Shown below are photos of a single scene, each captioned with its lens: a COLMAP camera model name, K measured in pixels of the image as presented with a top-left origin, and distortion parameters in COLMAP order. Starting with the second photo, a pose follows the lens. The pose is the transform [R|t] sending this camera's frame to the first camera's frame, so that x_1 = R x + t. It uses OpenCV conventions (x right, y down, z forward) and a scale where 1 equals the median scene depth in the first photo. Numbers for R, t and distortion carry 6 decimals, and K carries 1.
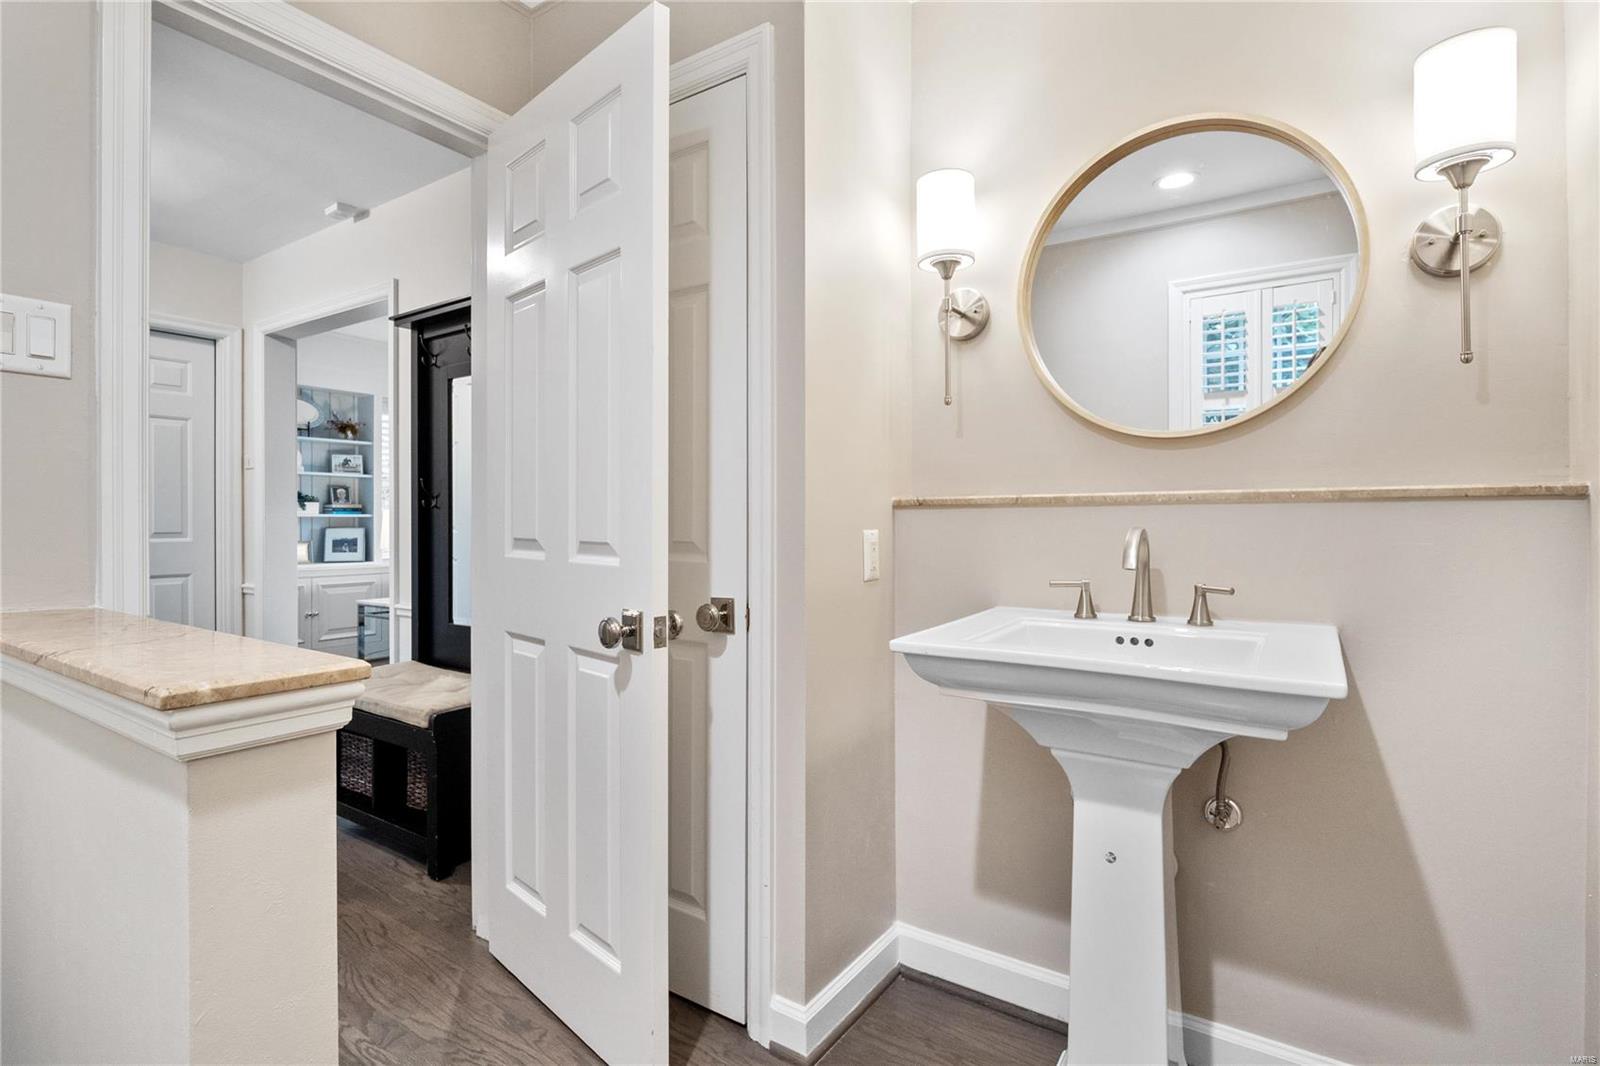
lens RADIAL K [[751.8, 0, 800.9], [0, 751.8, 524.5], [0, 0, 1]] dist [-0.009559, -0.002266]
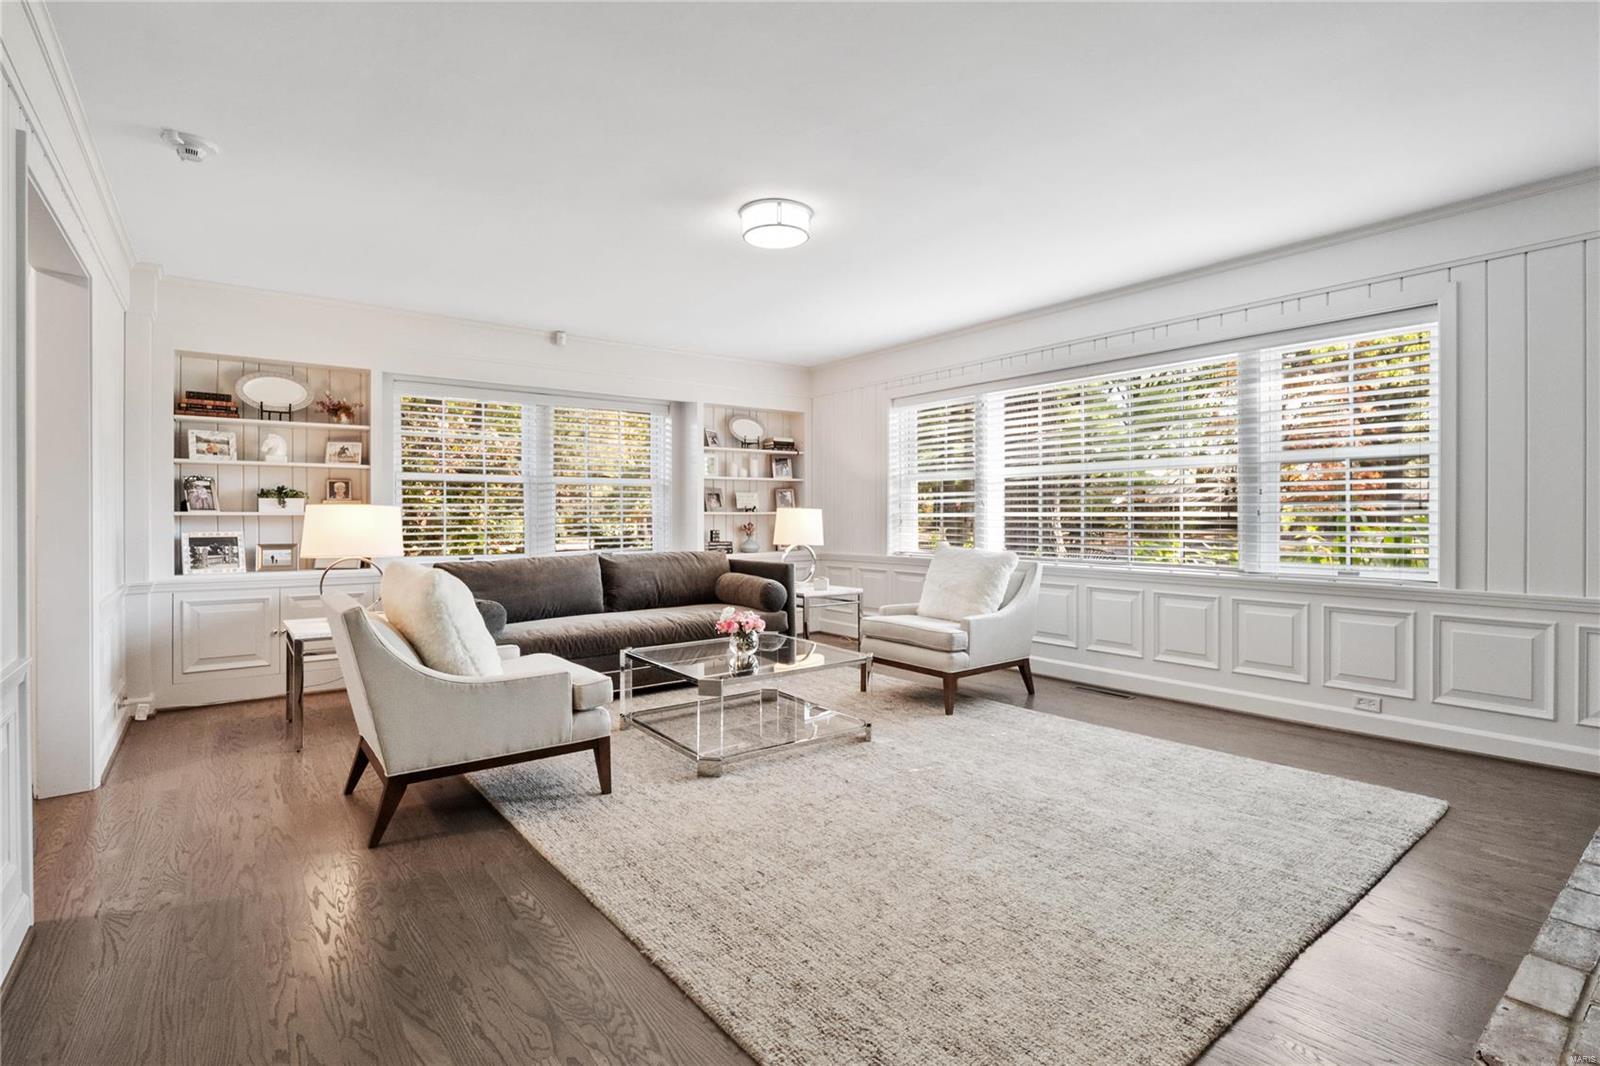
lens RADIAL K [[751.8, 0, 803.6], [0, 751.8, 524.3], [0, 0, 1]] dist [-0.009559, -0.002266]
pose [[0.946588, -0.002236, -0.322438, 0.161590], [0.002196, 0.999997, -0.000488, 0.001540], [0.322438, -0.000247, 0.946591, 0.364938]]
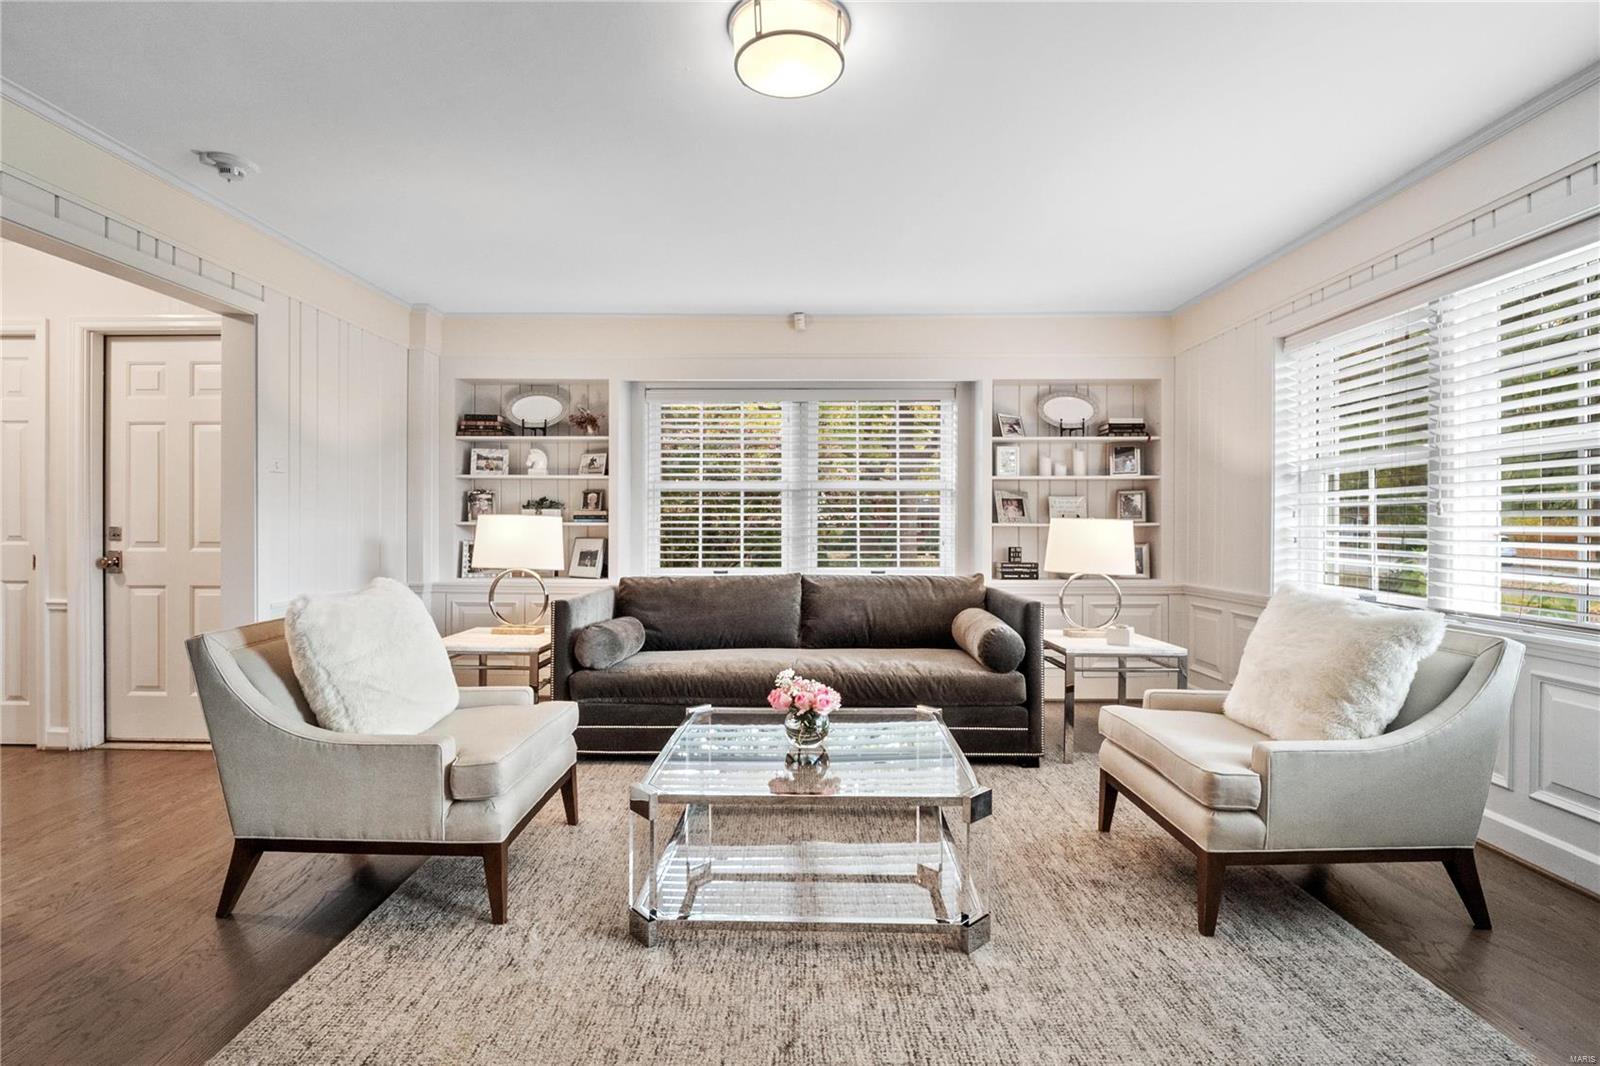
lens RADIAL K [[751.8, 0, 799.5], [0, 751.8, 530.5], [0, 0, 1]] dist [-0.009559, -0.002266]
pose [[0.549119, 0.004343, -0.835733, 0.249815], [-0.010302, 0.999946, -0.001573, -0.005623], [0.835680, 0.009474, 0.549134, 0.726048]]
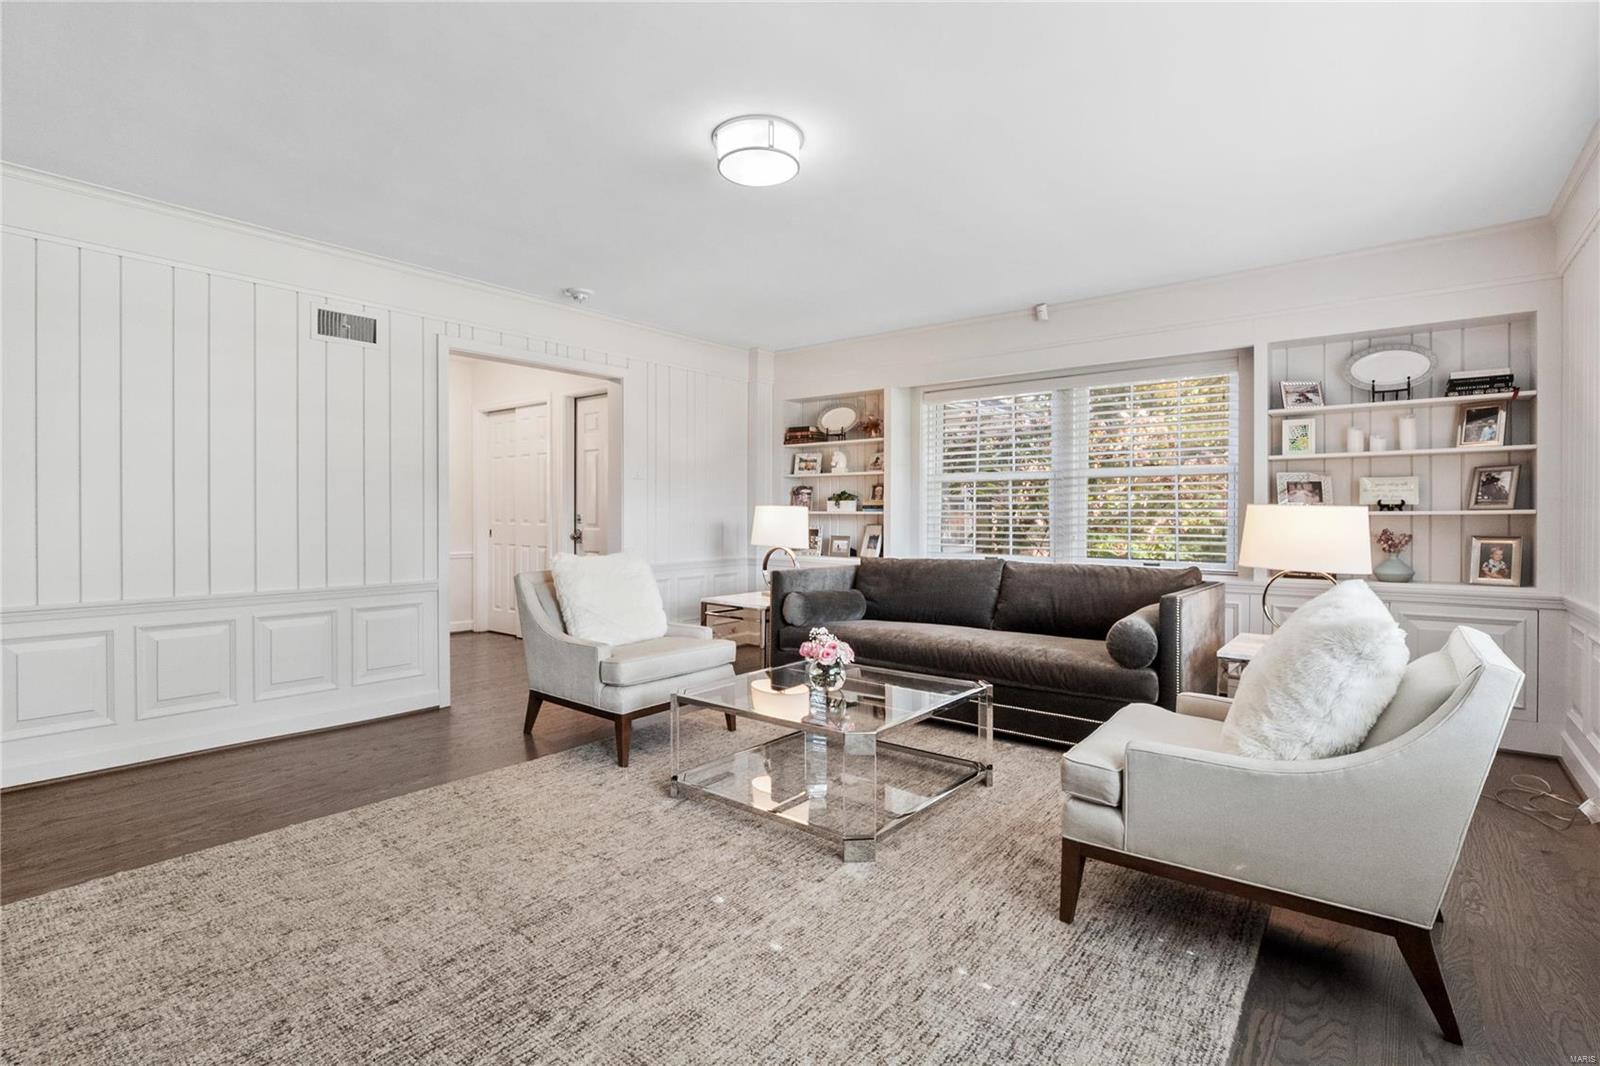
lens RADIAL K [[751.8, 0, 798.2], [0, 751.8, 525.9], [0, 0, 1]] dist [-0.009559, -0.002266]
pose [[-0.083219, 0.012556, -0.996452, 0.419949], [-0.013862, 0.999809, 0.013756, -0.006594], [0.996435, 0.014958, -0.083029, 0.980625]]
